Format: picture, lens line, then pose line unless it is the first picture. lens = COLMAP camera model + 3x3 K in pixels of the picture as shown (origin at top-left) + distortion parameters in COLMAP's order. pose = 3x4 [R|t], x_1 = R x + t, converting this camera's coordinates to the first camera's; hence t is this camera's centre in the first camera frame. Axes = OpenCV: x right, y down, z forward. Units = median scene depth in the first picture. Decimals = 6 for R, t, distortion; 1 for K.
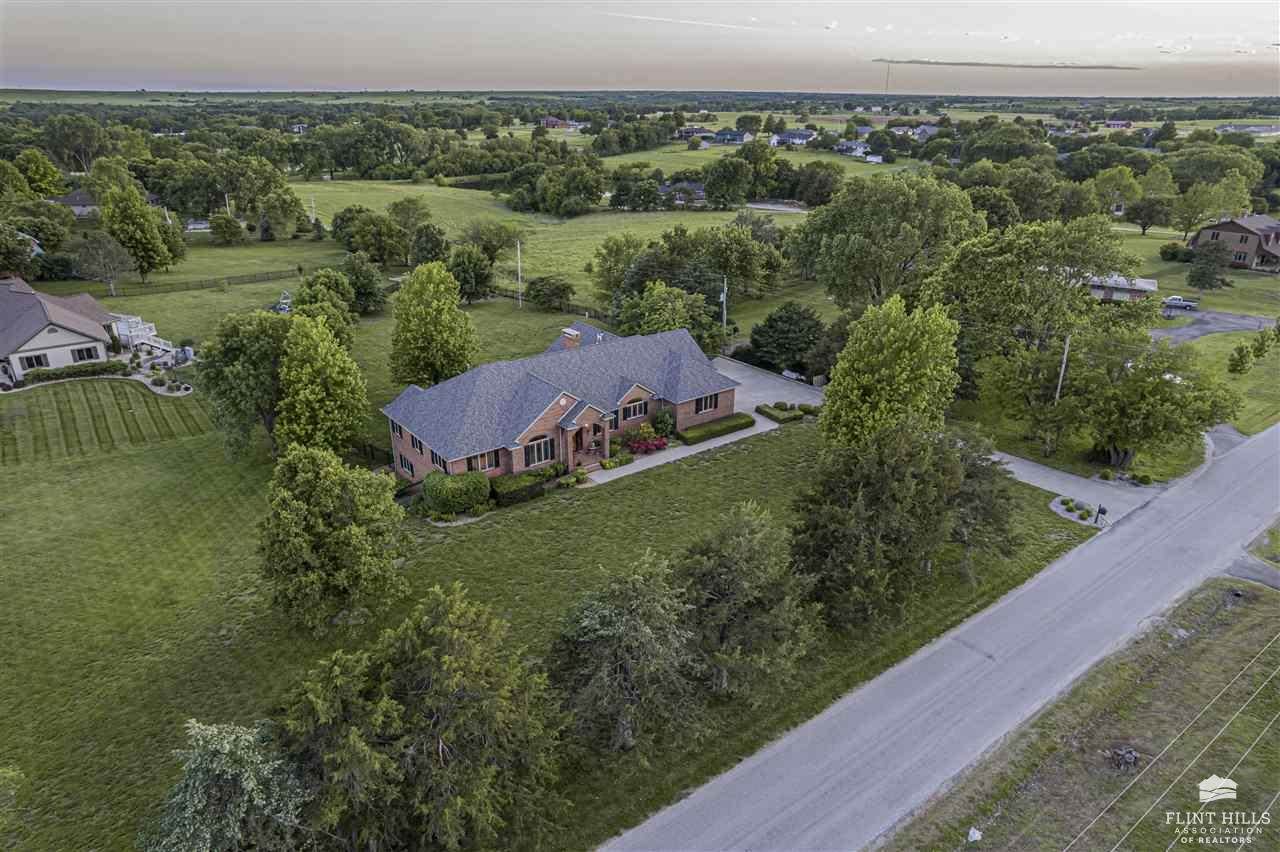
lens RADIAL K [[815.6, 0, 640.0], [0, 815.6, 426.0], [0, 0, 1]] dist [-0.070136, 0.043763]
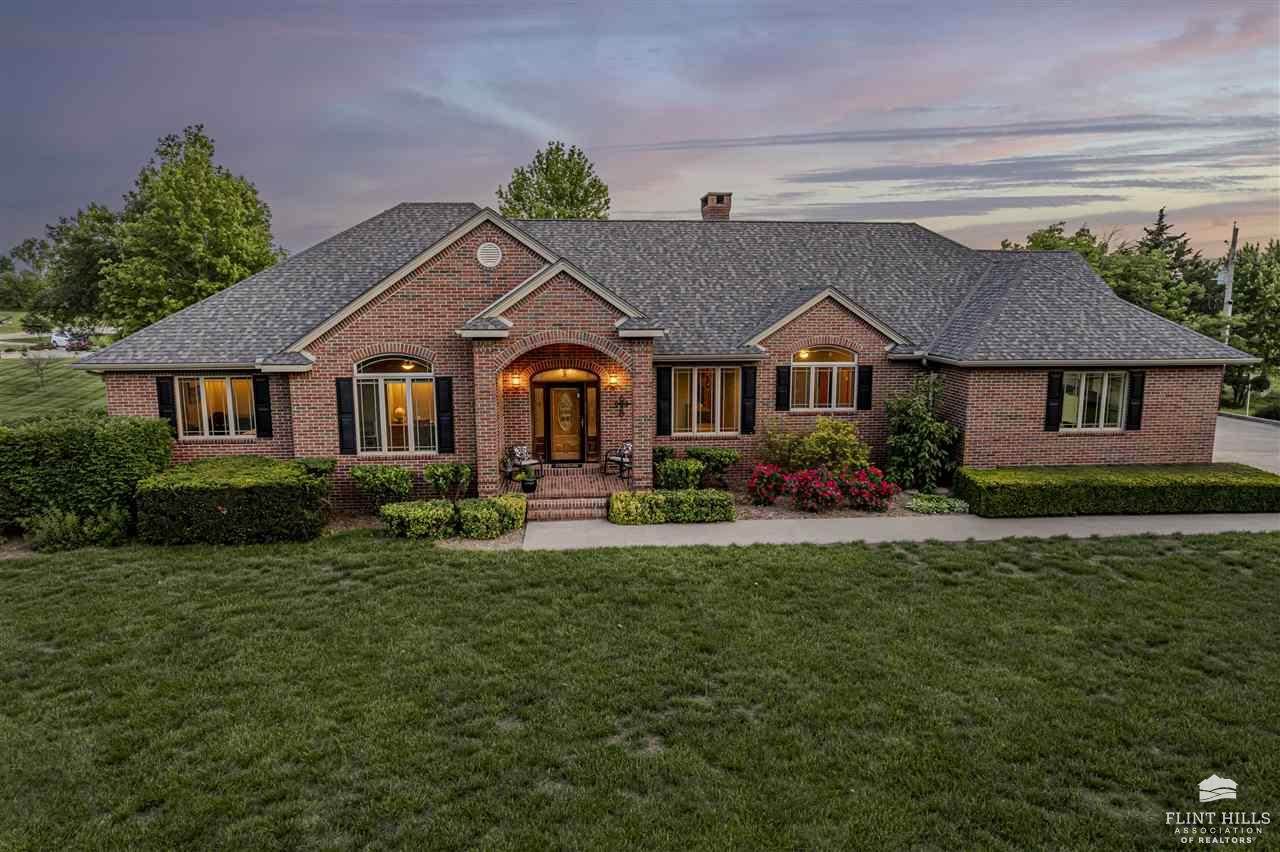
lens RADIAL K [[819.3, 0, 640.0], [0, 819.3, 426.0], [0, 0, 1]] dist [-0.088289, 0.080694]
pose [[0.844395, 0.079465, -0.529795, 0.093785], [-0.203367, 0.962458, -0.179768, 0.060568], [0.495620, 0.259538, 0.828855, 0.675248]]
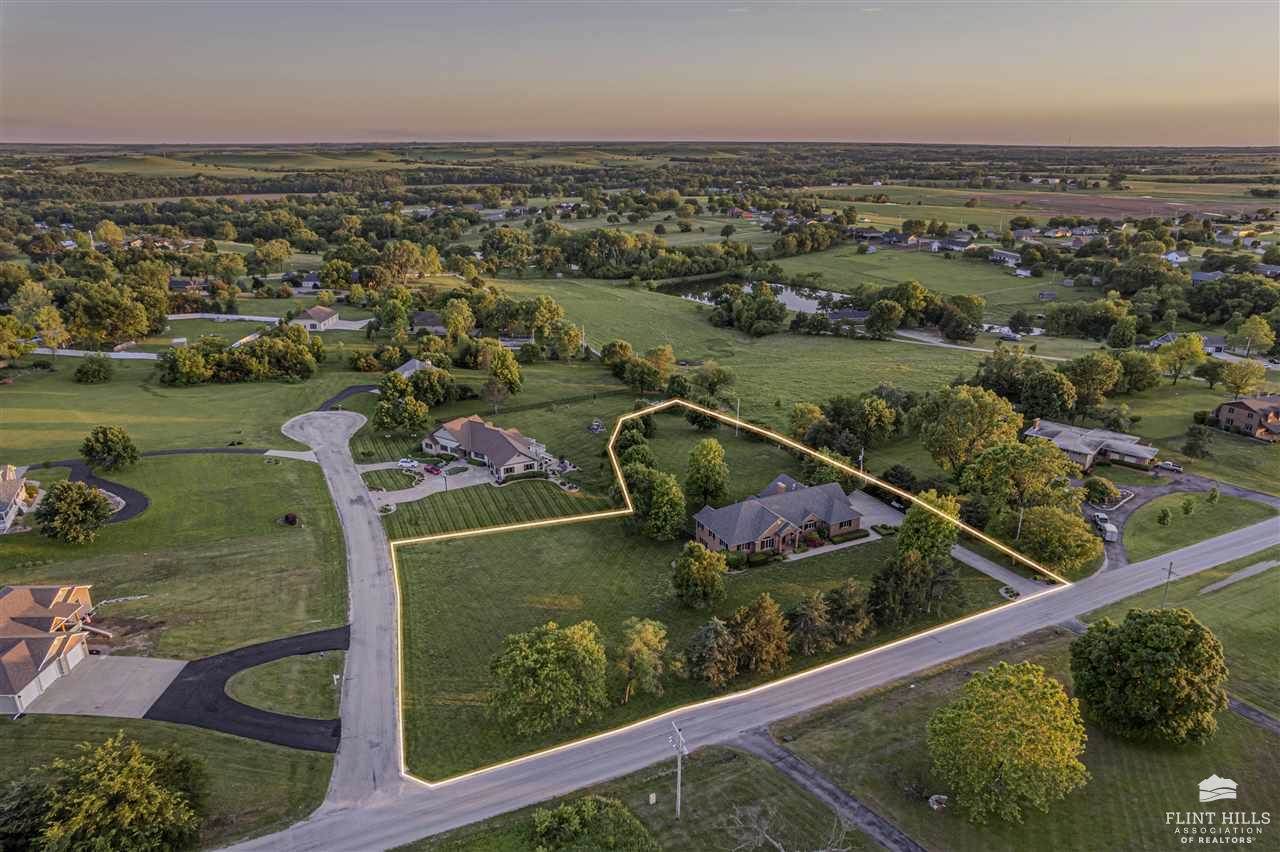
lens RADIAL K [[815.6, 0, 640.0], [0, 815.6, 426.0], [0, 0, 1]] dist [-0.070136, 0.043763]
pose [[0.979671, 0.065276, -0.189696, -0.052746], [-0.075028, 0.996180, -0.044681, -0.140364], [0.186055, 0.058005, 0.980826, -1.093565]]
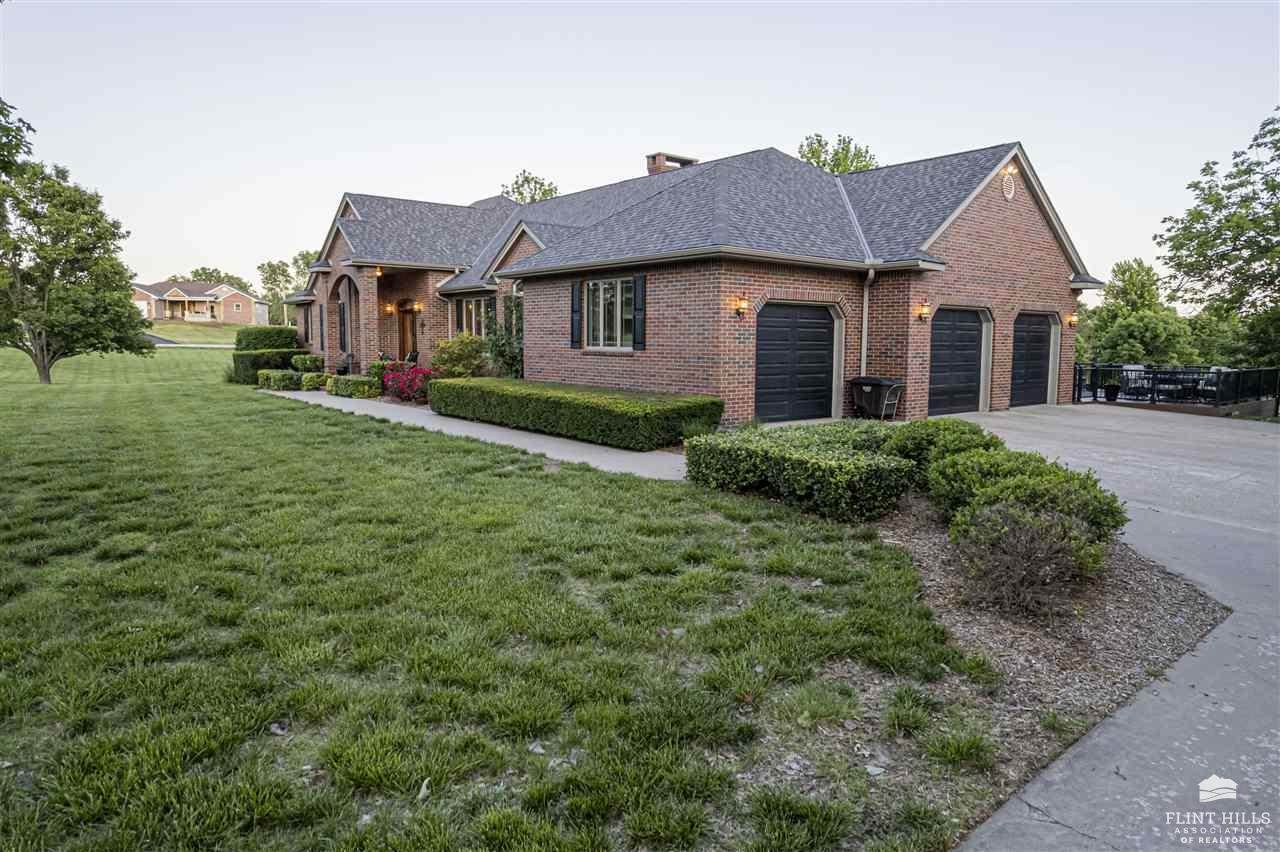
lens RADIAL K [[815.6, 0, 640.0], [0, 815.6, 426.0], [0, 0, 1]] dist [-0.070136, 0.043763]
pose [[0.043110, 0.107654, -0.993253, 0.314177], [-0.385932, 0.918801, 0.082834, -0.020744], [0.921519, 0.379757, 0.081157, 0.975049]]
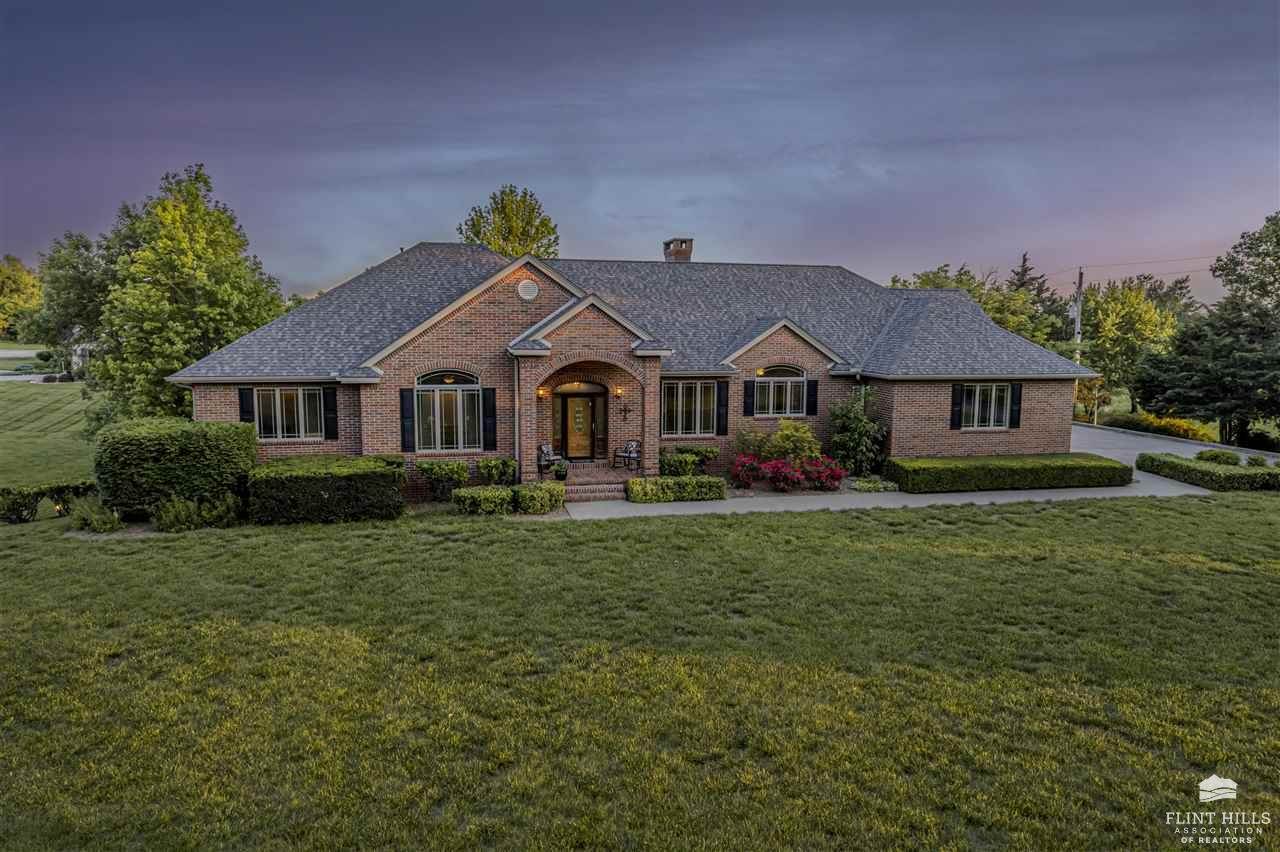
lens RADIAL K [[815.6, 0, 640.0], [0, 815.6, 426.0], [0, 0, 1]] dist [-0.070136, 0.043763]
pose [[0.906781, 0.054483, -0.418068, 0.089722], [-0.166481, 0.957303, -0.236338, 0.090208], [0.387341, 0.283907, 0.877134, 0.605648]]
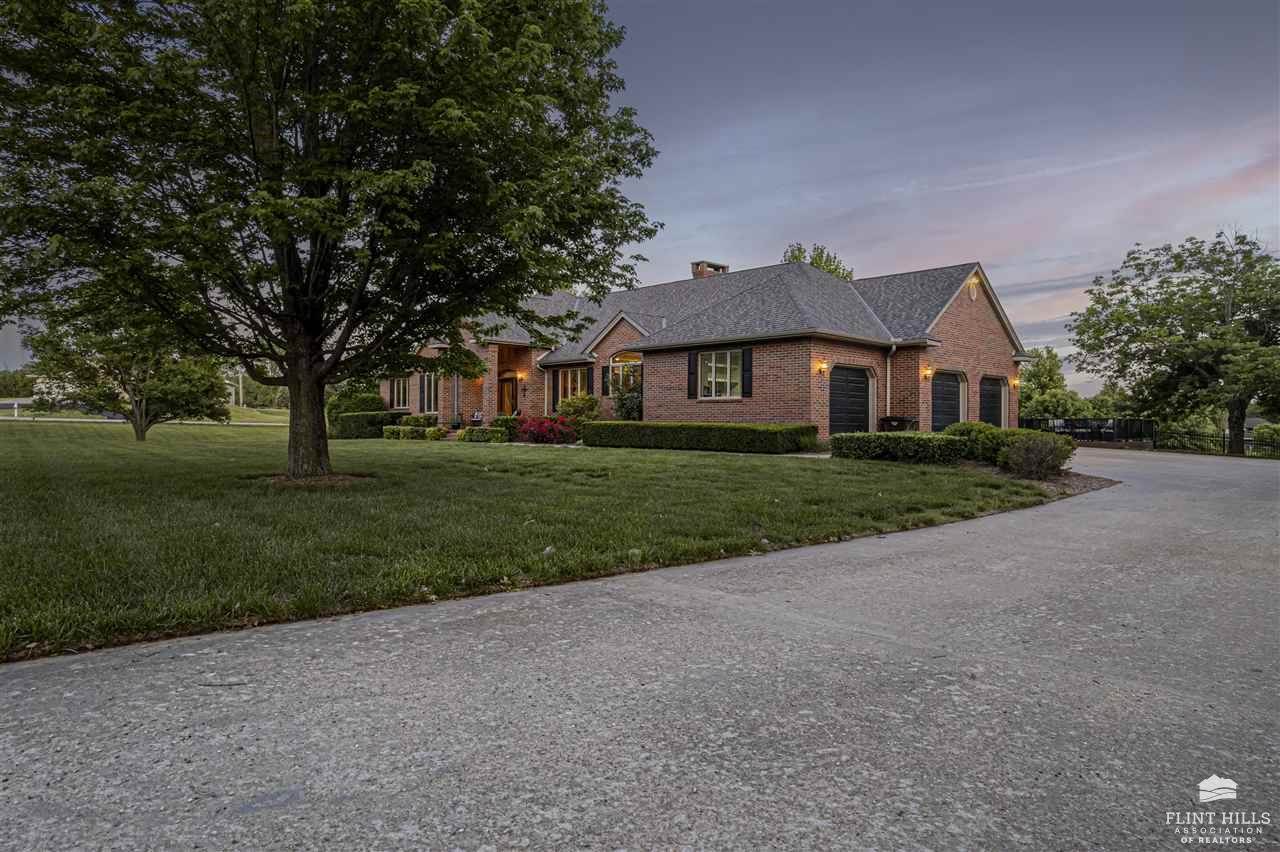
lens RADIAL K [[811.3, 0, 640.0], [0, 811.3, 426.0], [0, 0, 1]] dist [-0.066714, -0.000372]
pose [[0.129344, 0.001226, -0.991599, 0.412183], [-0.381353, 0.923151, -0.048602, 0.021989], [0.915336, 0.384436, 0.119872, 0.910218]]
